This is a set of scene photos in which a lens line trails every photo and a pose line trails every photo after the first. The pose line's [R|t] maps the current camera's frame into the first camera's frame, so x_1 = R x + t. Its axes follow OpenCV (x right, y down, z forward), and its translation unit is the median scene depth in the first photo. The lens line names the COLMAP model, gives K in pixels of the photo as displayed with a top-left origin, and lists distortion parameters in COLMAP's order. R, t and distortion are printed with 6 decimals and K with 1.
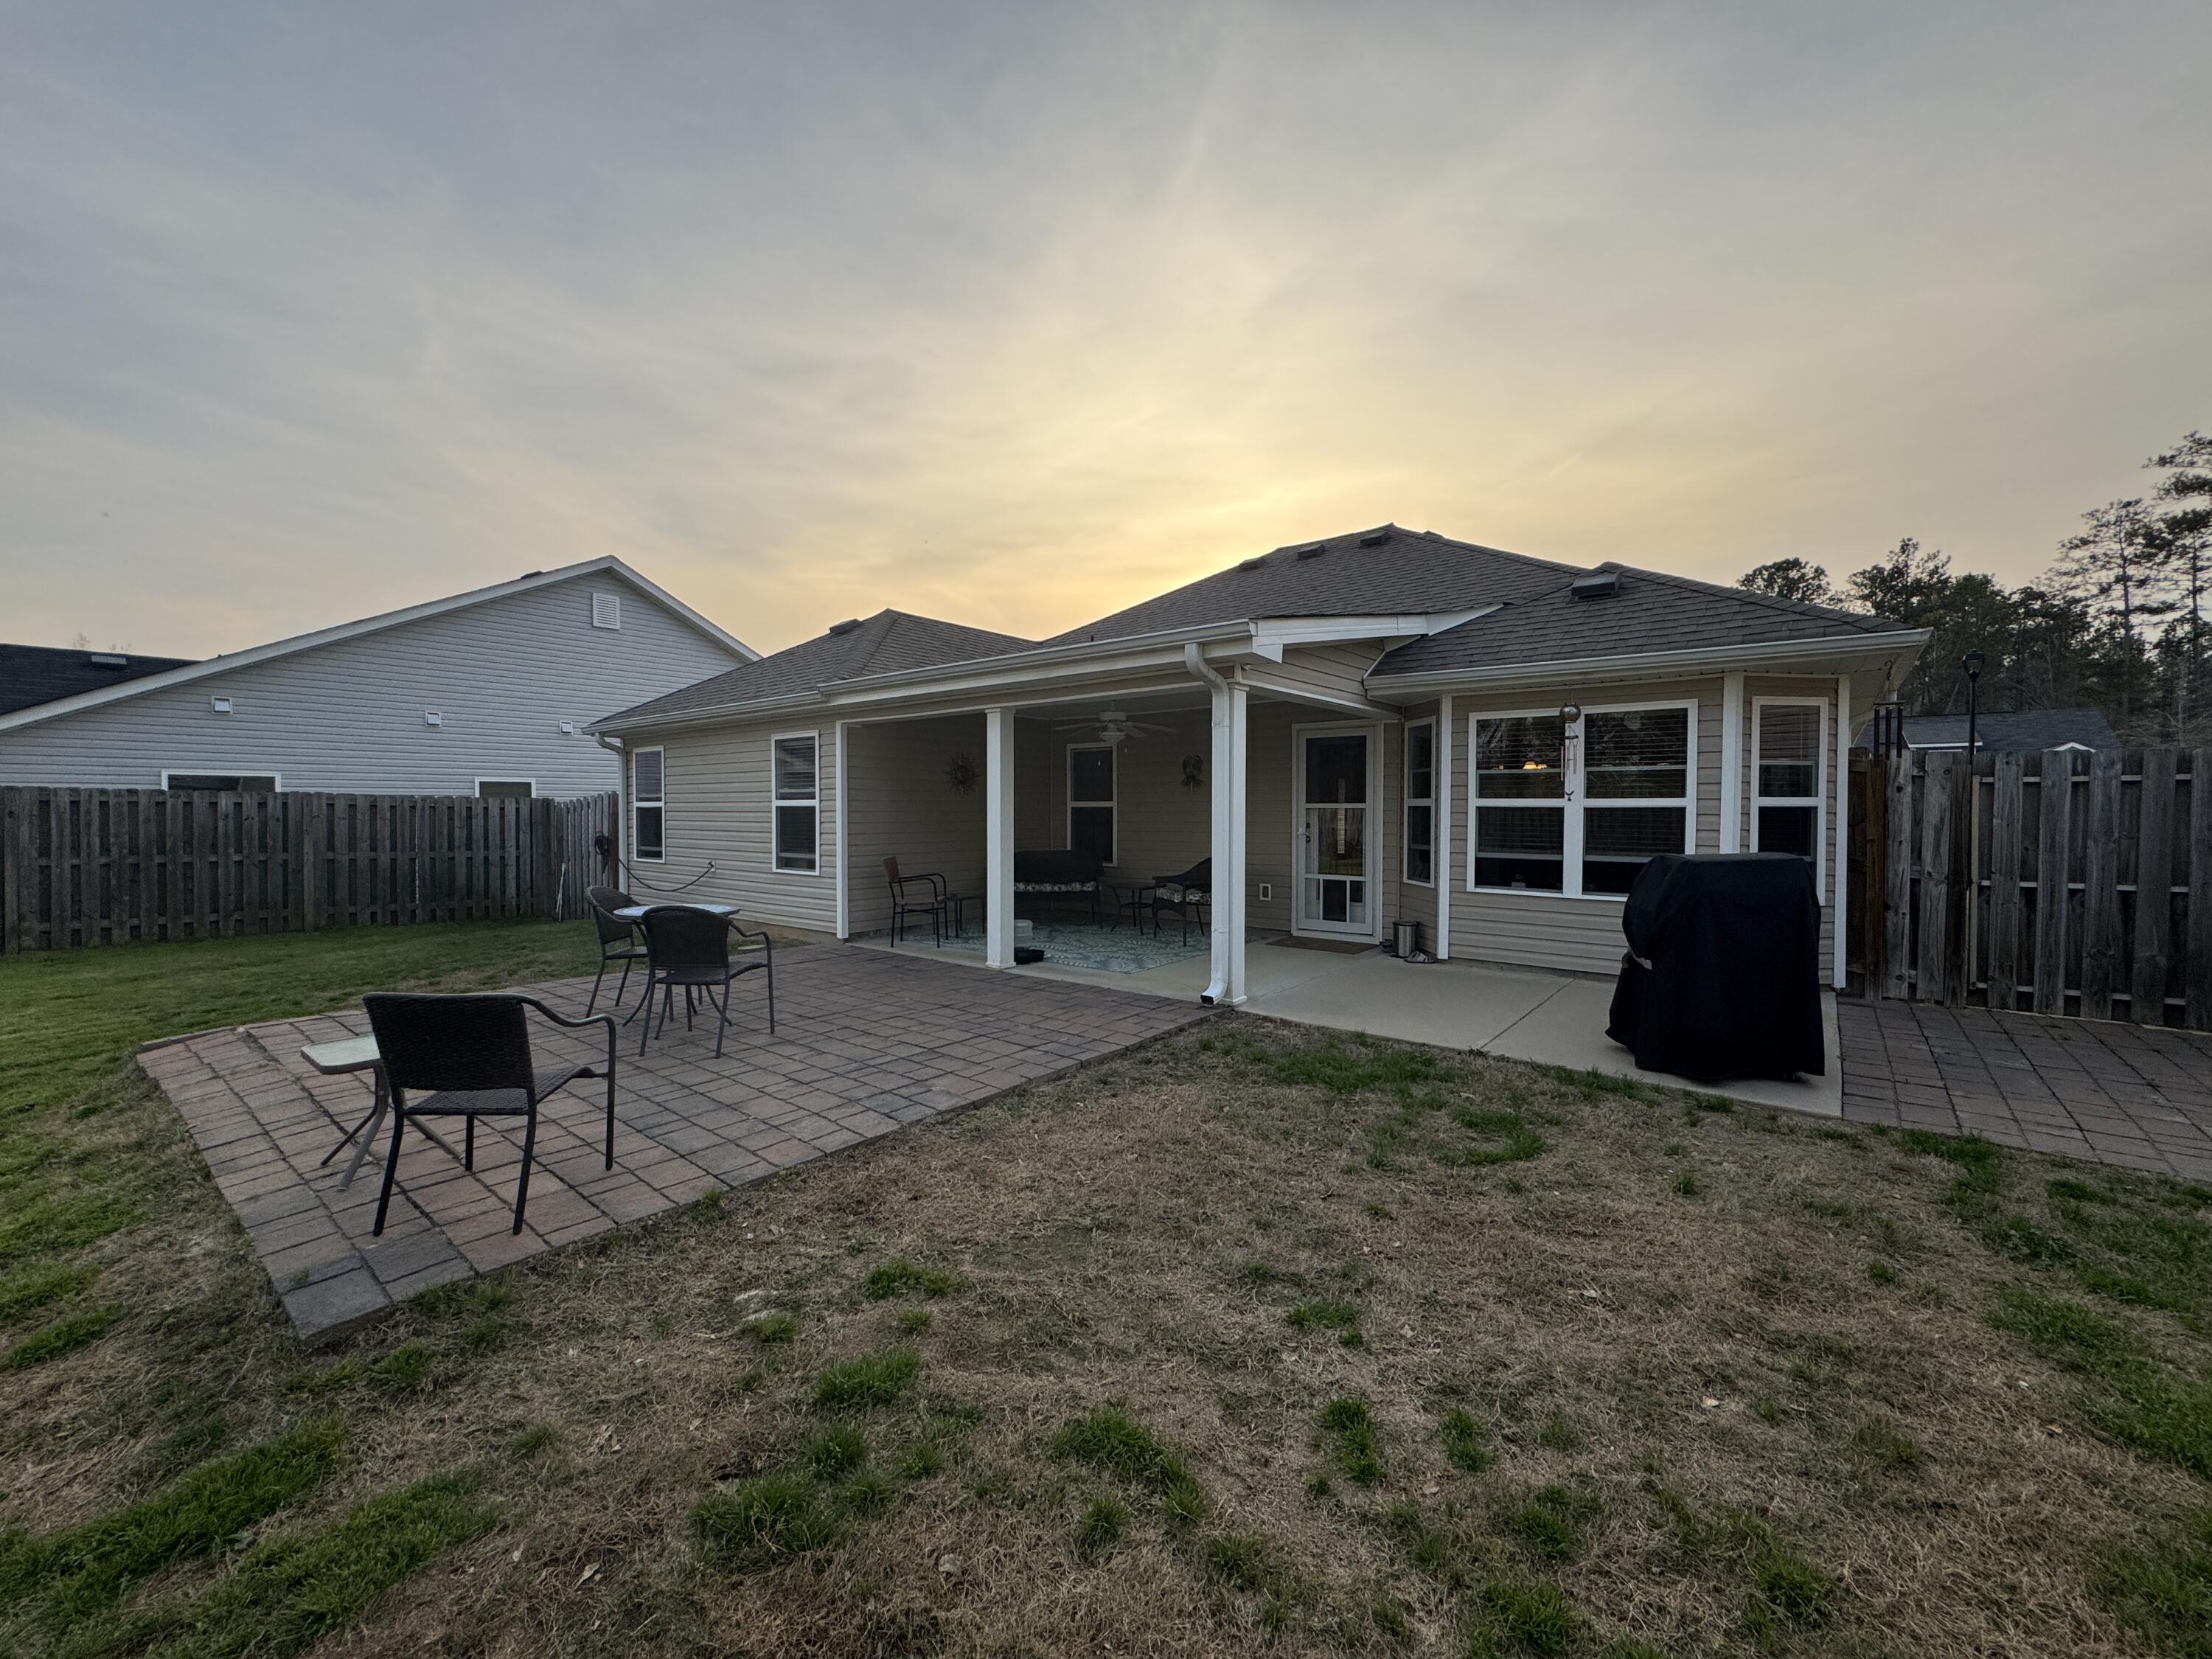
lens RADIAL K [[881.4, 0, 1102.7], [0, 881.4, 827.8], [0, 0, 1]] dist [-0.003241, 0.001006]
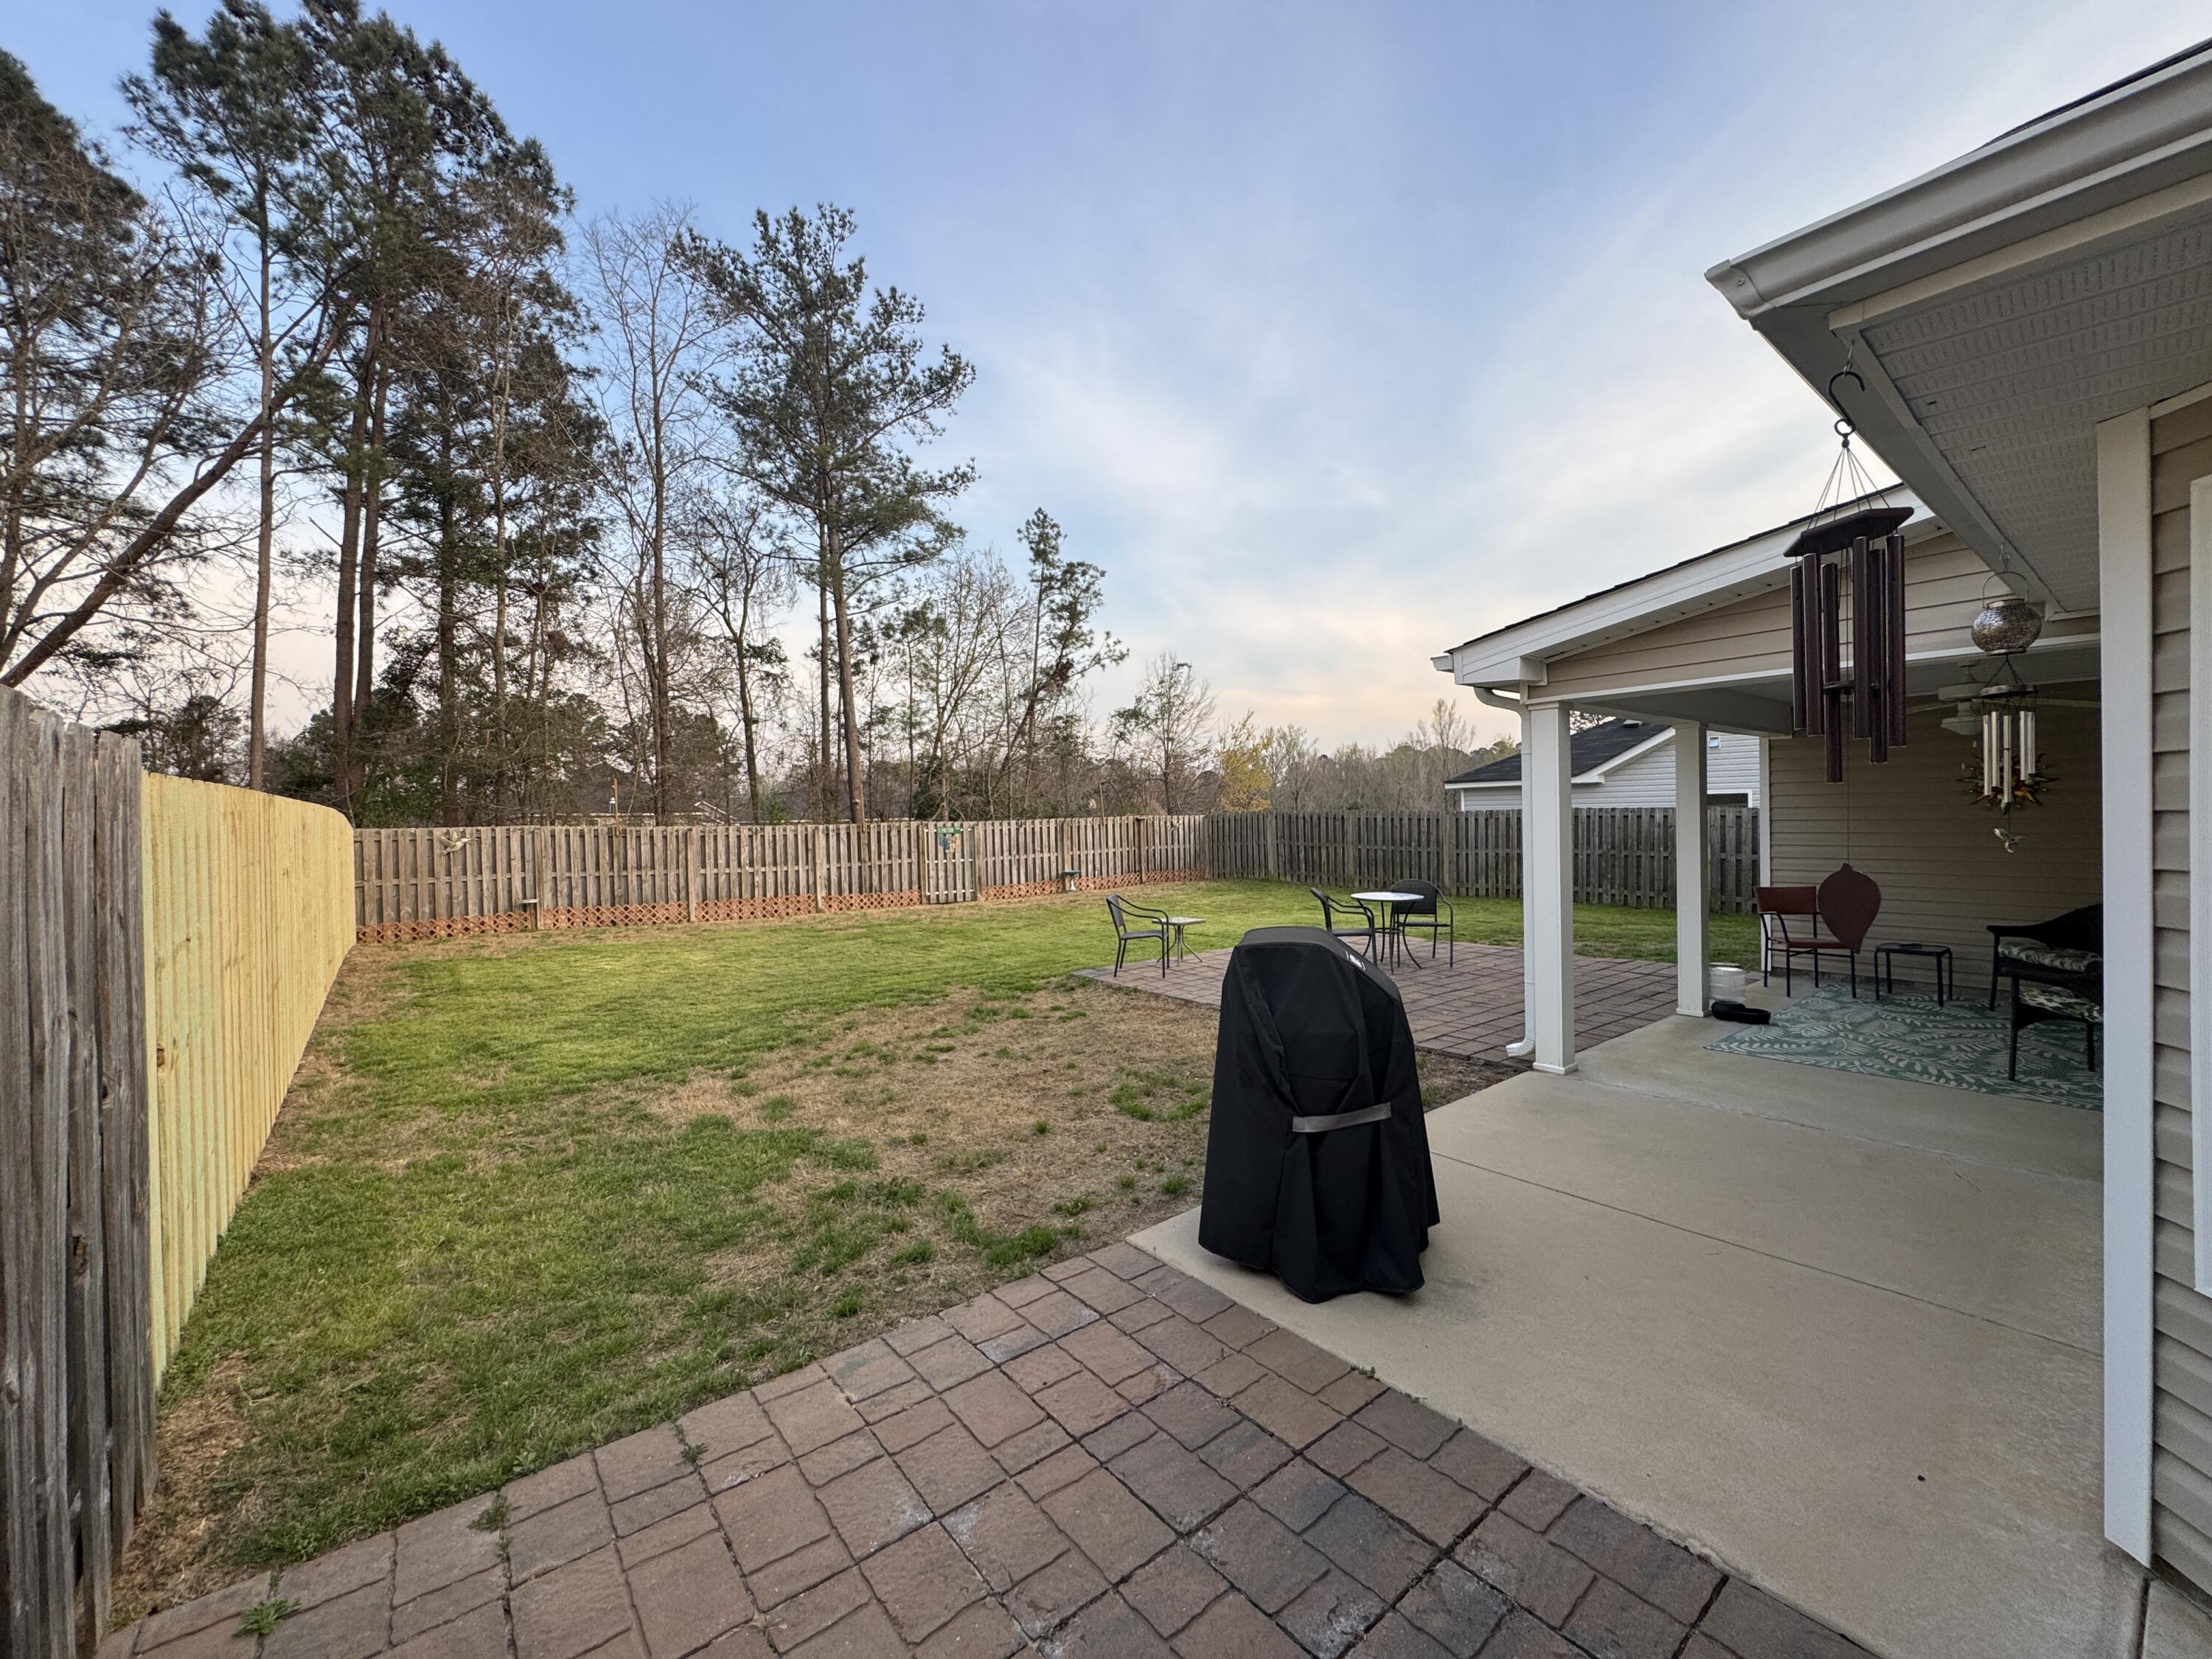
lens RADIAL K [[881.4, 0, 1102.6], [0, 881.4, 825.8], [0, 0, 1]] dist [-0.003241, 0.001006]
pose [[-0.215341, 0.012039, -0.976465, 0.843481], [-0.001538, 0.999919, 0.012668, -0.039729], [0.976538, 0.004230, -0.215305, 0.585106]]
